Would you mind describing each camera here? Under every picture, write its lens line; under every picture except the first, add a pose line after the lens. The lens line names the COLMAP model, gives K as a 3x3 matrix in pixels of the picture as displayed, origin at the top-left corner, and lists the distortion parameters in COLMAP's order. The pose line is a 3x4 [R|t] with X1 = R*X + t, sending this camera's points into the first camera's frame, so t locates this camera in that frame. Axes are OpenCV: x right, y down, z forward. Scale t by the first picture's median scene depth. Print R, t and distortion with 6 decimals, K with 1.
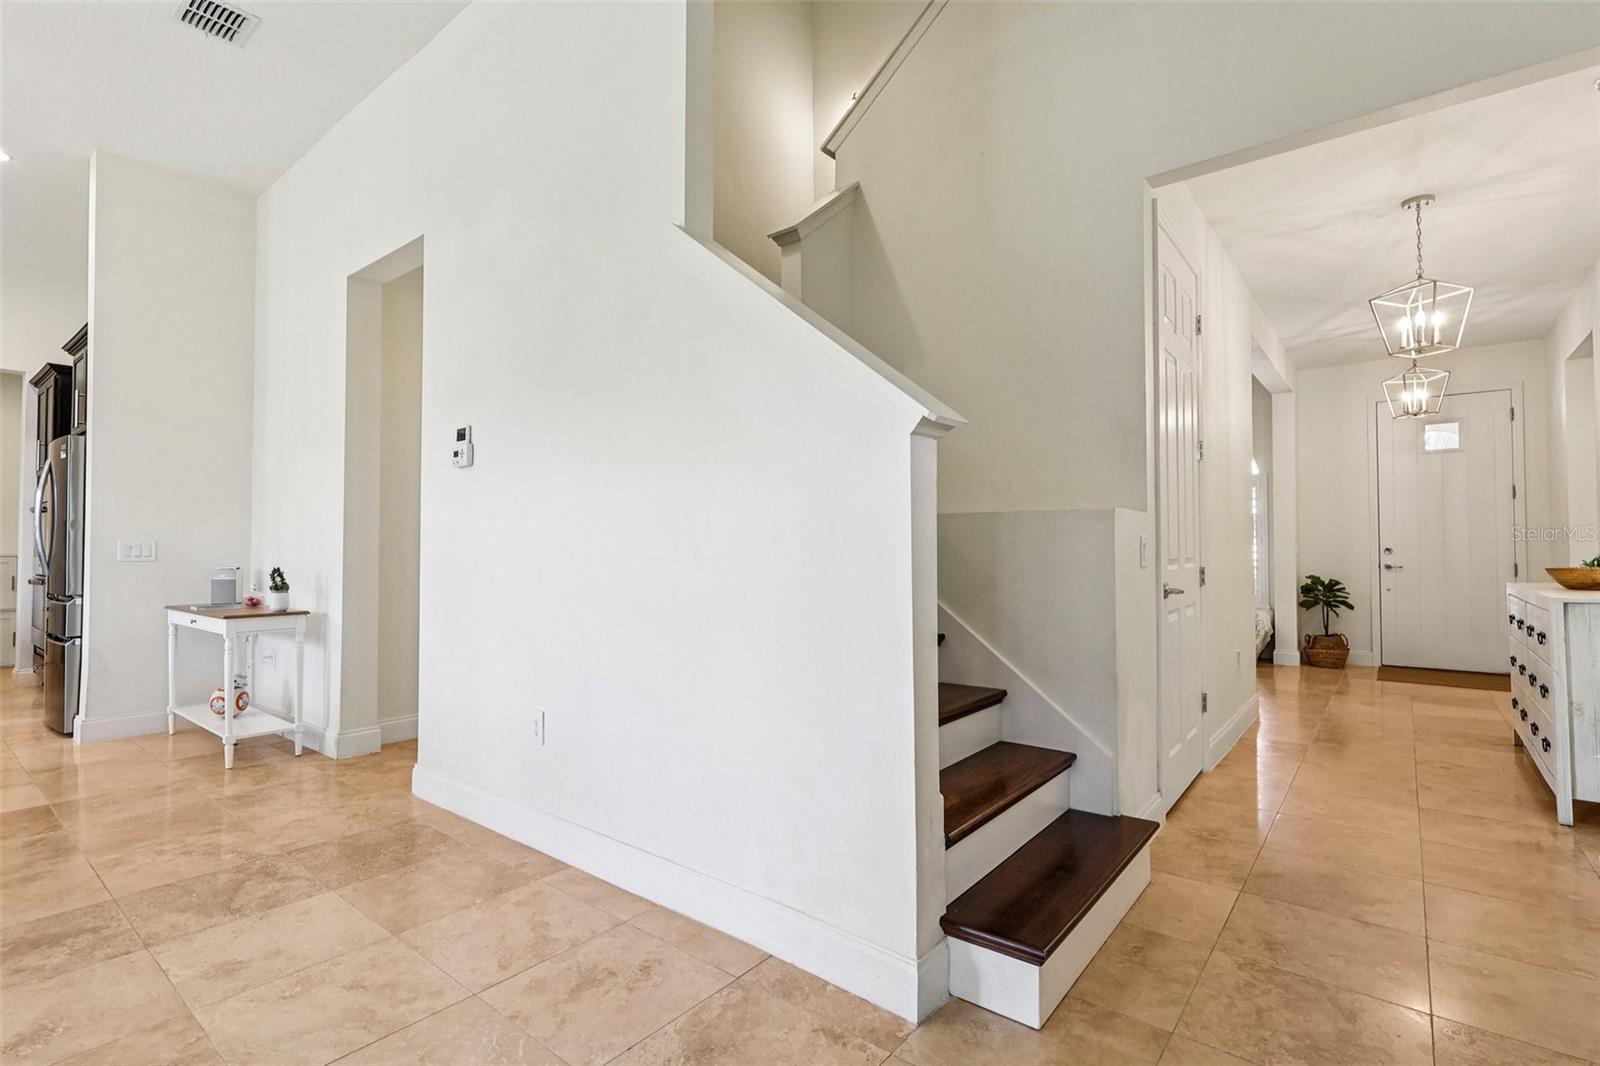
lens RADIAL K [[747.7, 0, 804.8], [0, 747.7, 520.3], [0, 0, 1]] dist [0.001785, -0.000459]
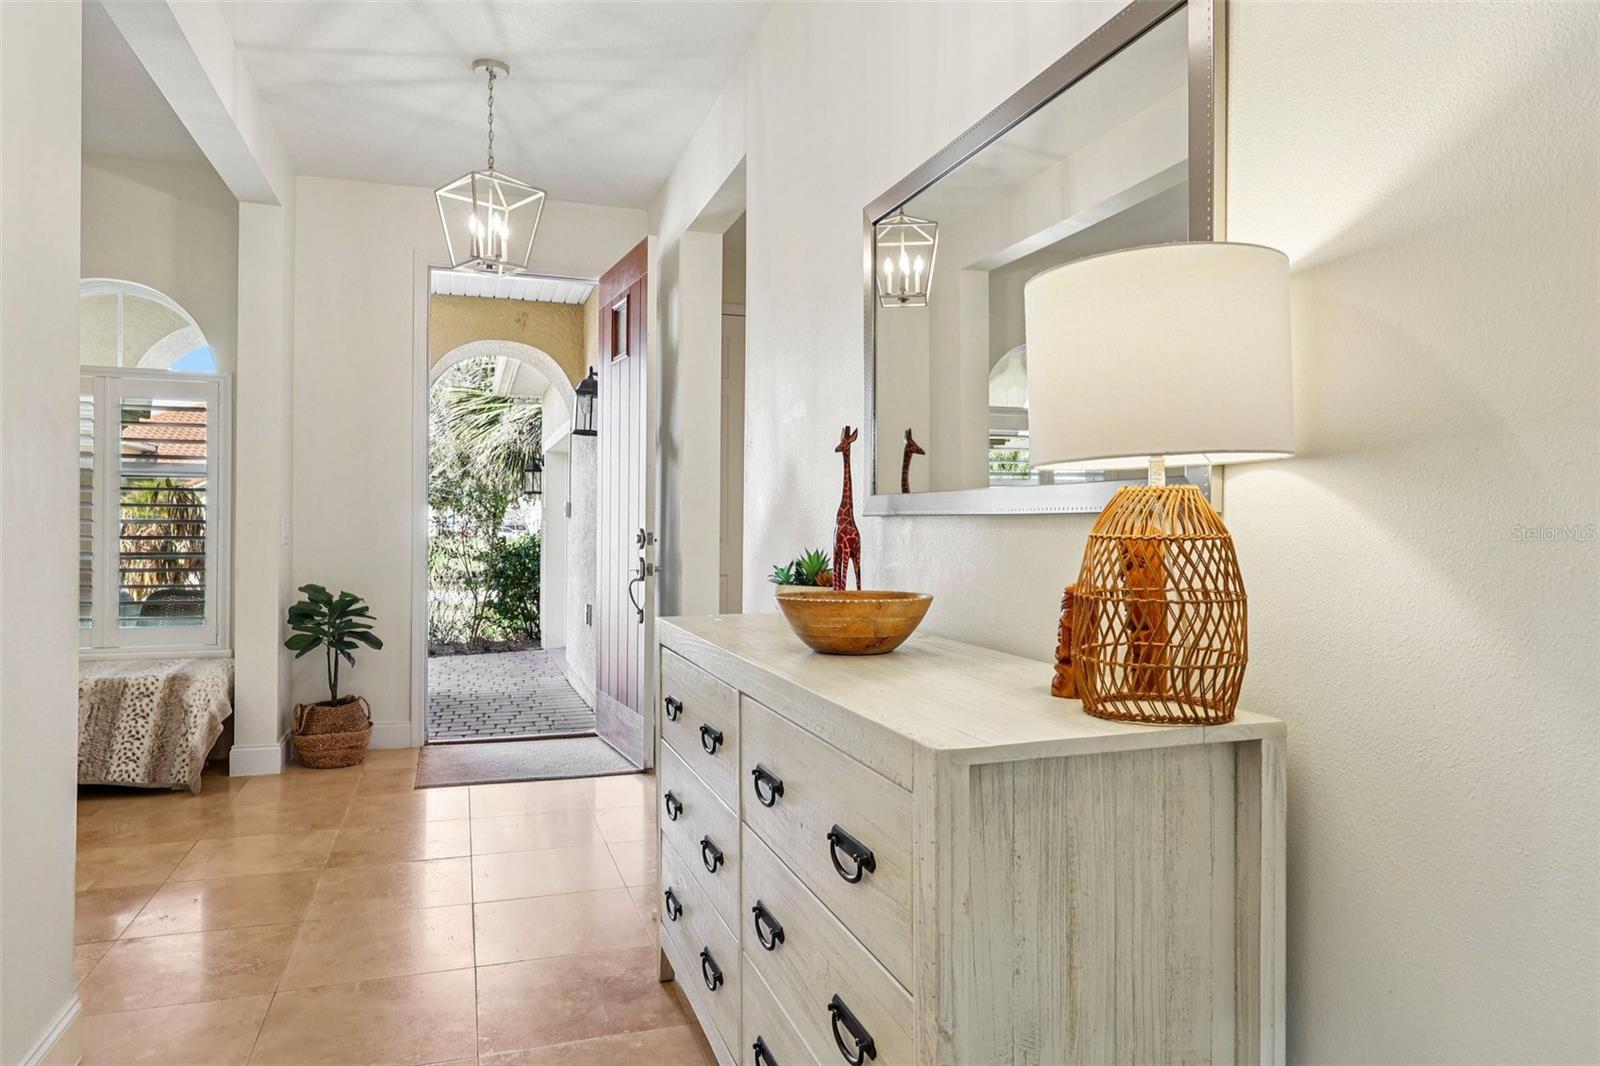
lens RADIAL K [[990.7, 0, 800.5], [0, 990.7, 523.8], [0, 0, 1]] dist [-0.002430, 0.000673]
pose [[0.537319, 0.004542, 0.843367, 0.300305], [-0.032519, 0.999353, 0.015336, 0.011780], [-0.842752, -0.035666, 0.537119, 0.376005]]
